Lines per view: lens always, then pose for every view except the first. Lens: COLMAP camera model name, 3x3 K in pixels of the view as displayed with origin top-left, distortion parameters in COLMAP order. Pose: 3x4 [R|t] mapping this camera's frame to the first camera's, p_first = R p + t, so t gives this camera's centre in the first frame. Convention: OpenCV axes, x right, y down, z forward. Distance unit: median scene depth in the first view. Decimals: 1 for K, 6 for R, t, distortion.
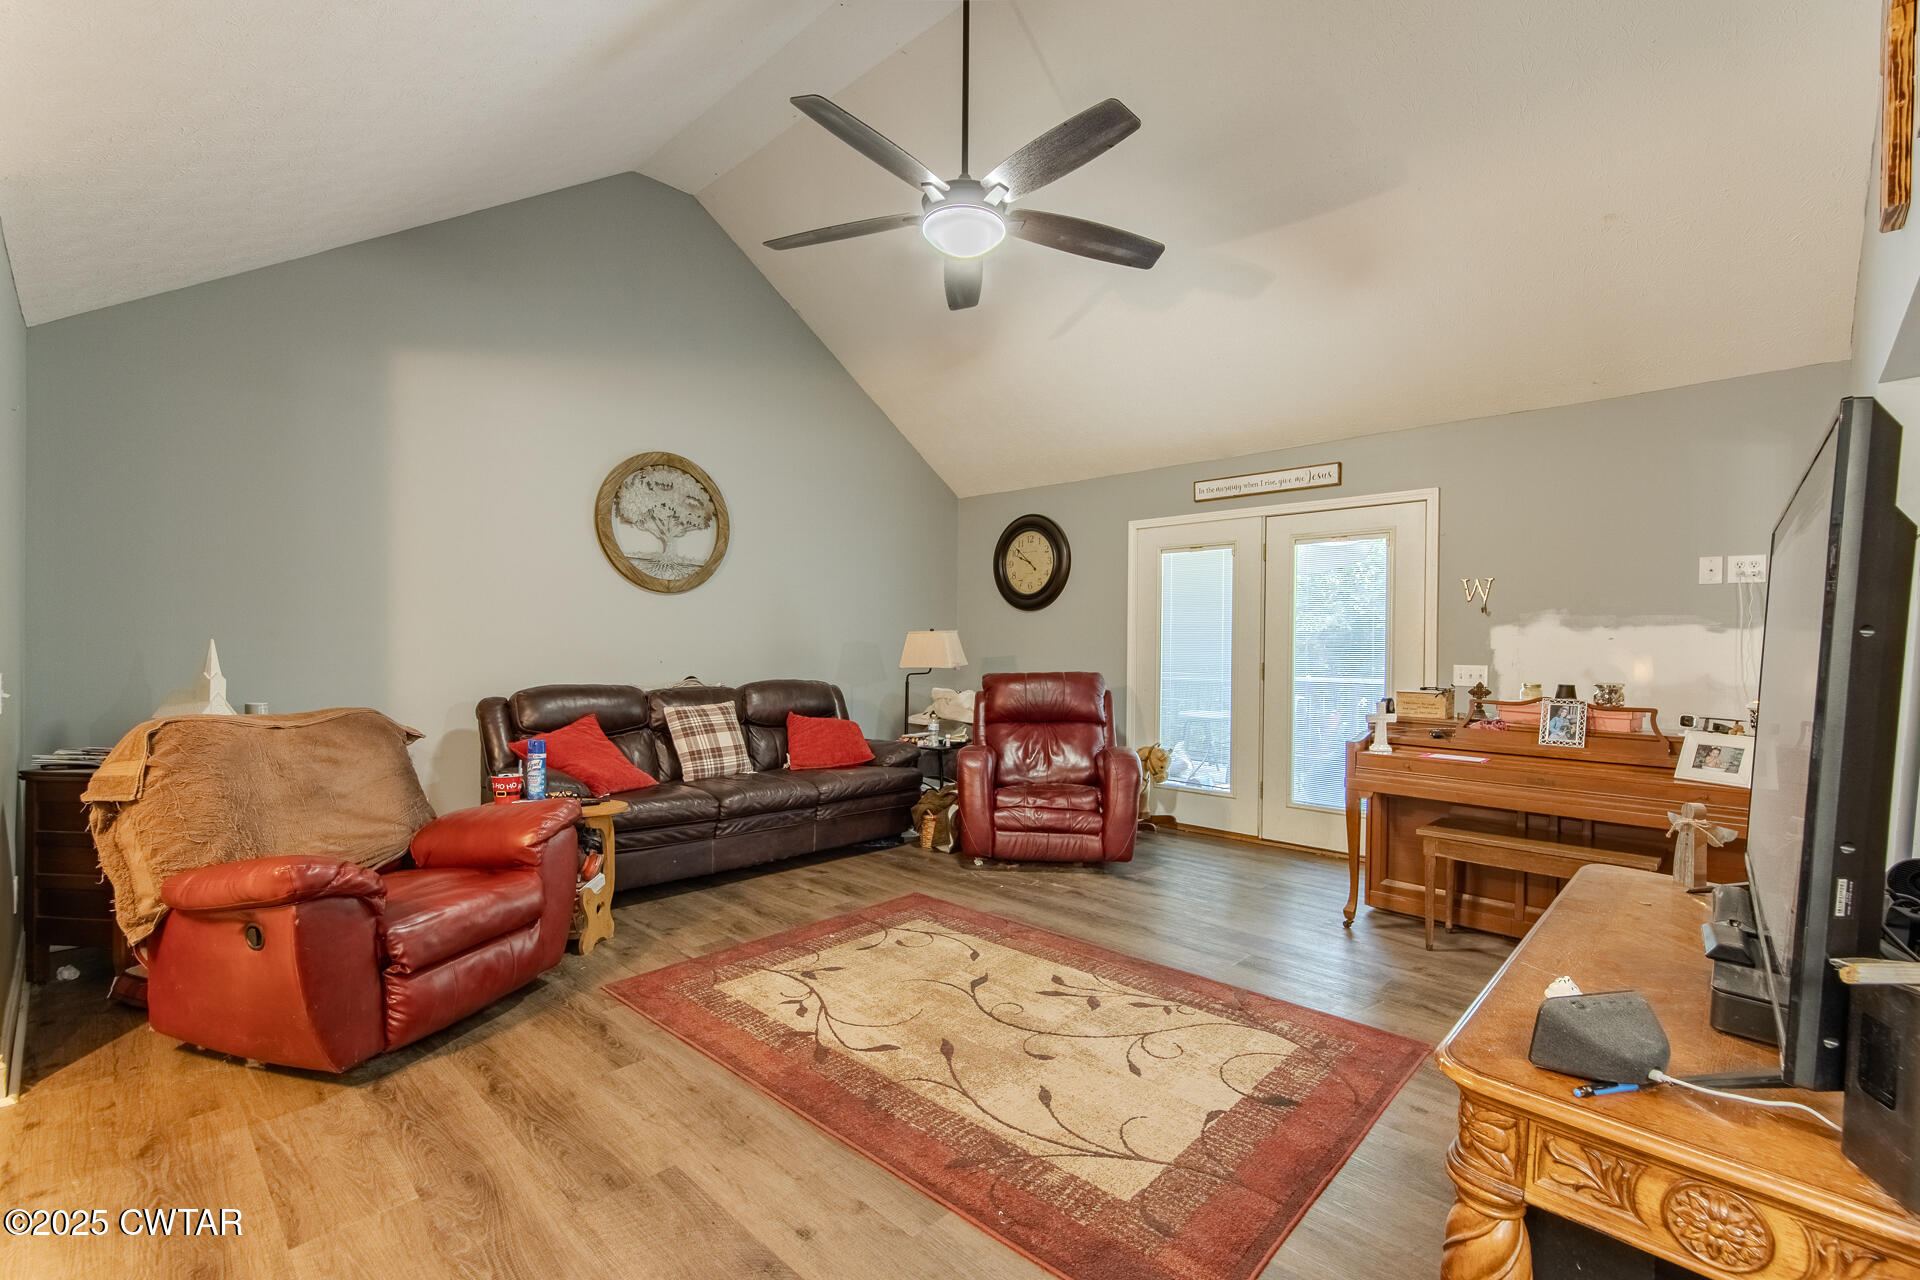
lens RADIAL K [[826.5, 0, 963.9], [0, 826.5, 641.5], [0, 0, 1]] dist [0.001764, 0.000953]
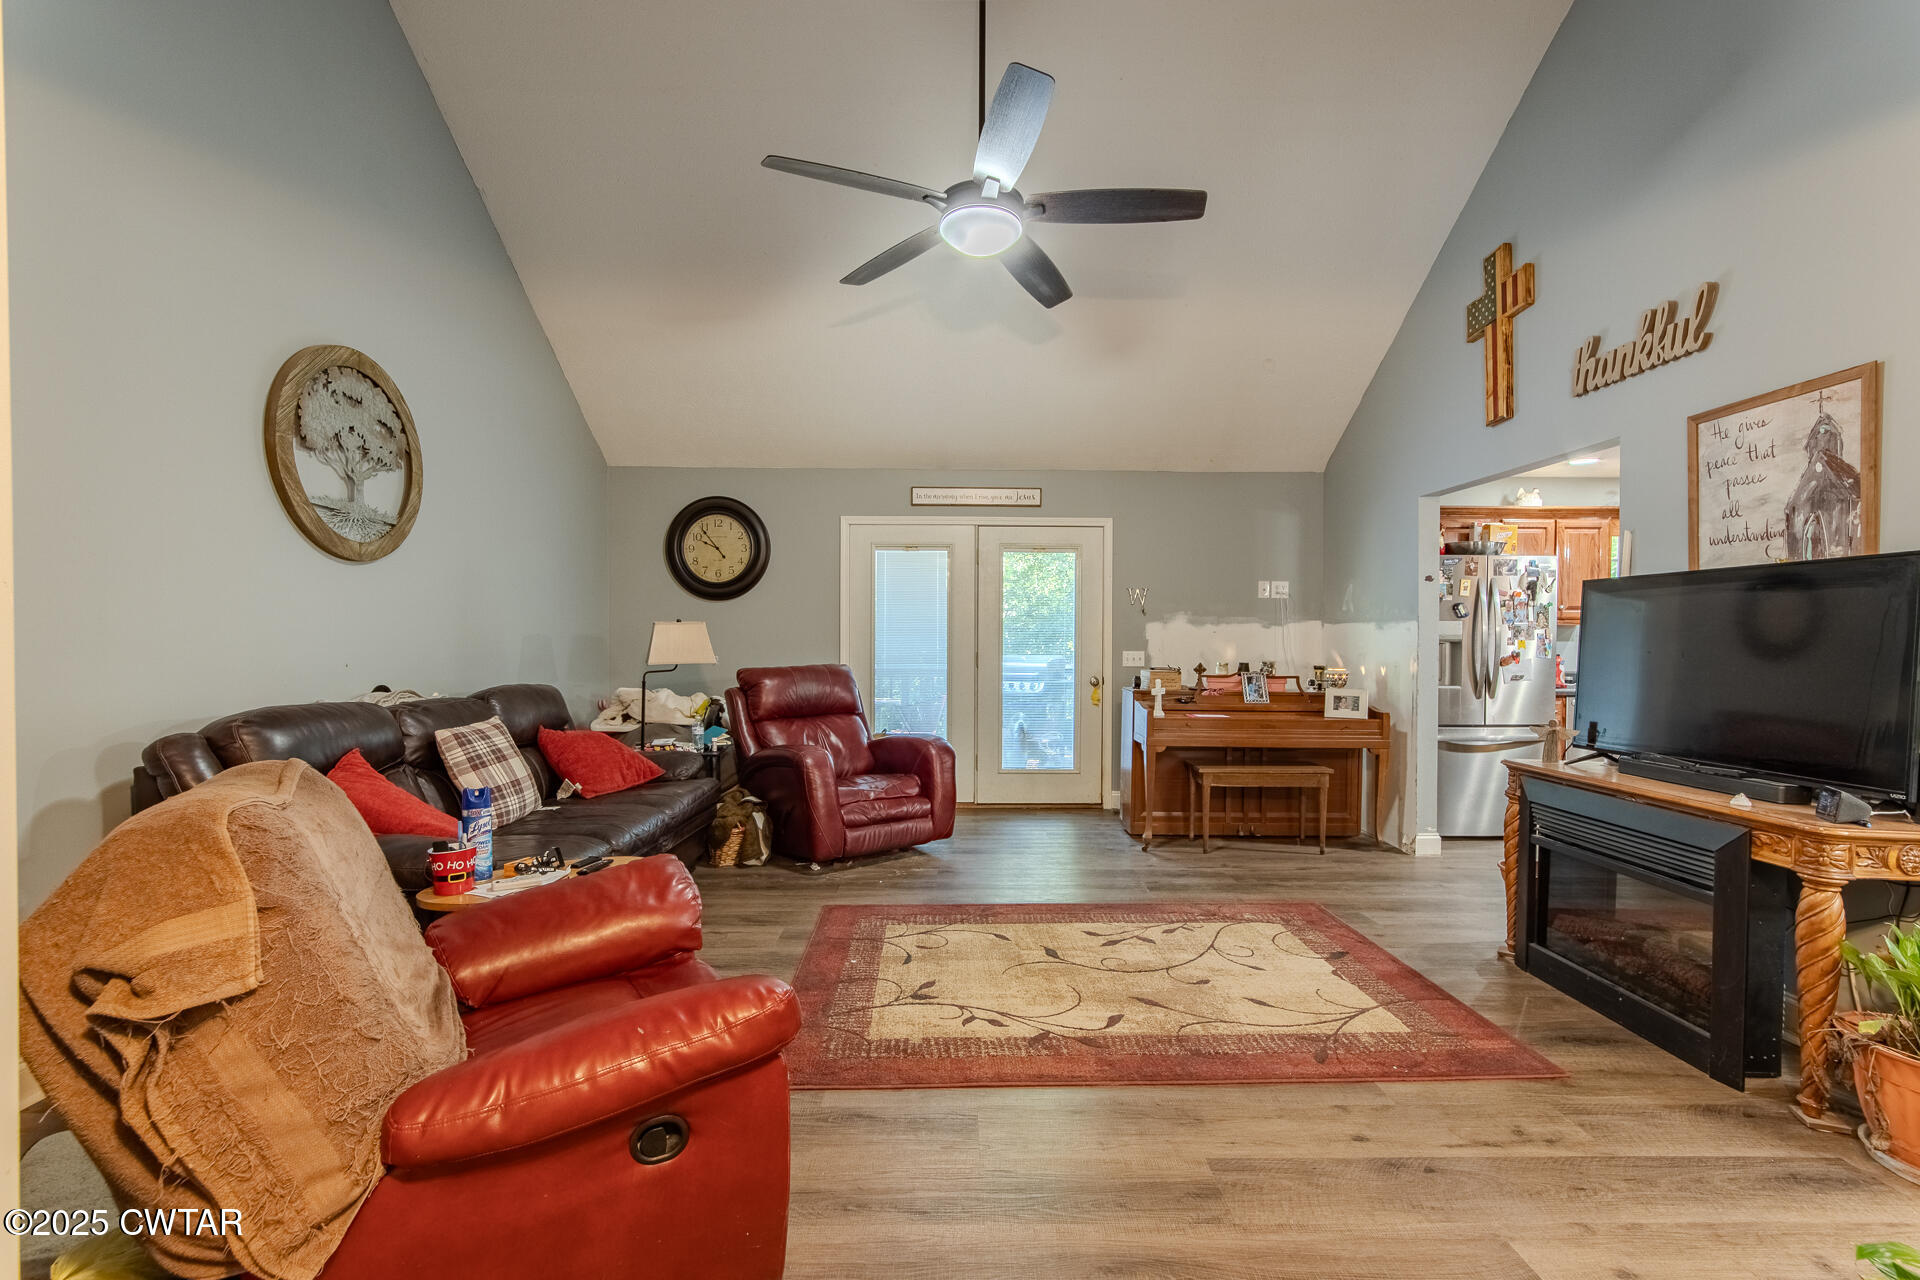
lens RADIAL K [[826.5, 0, 962.6], [0, 826.5, 641.3], [0, 0, 1]] dist [0.001764, 0.000953]
pose [[0.722653, -0.007723, 0.691168, -0.617851], [-0.000255, 0.999935, 0.011440, -0.003365], [-0.691211, -0.008444, 0.722604, 0.238075]]
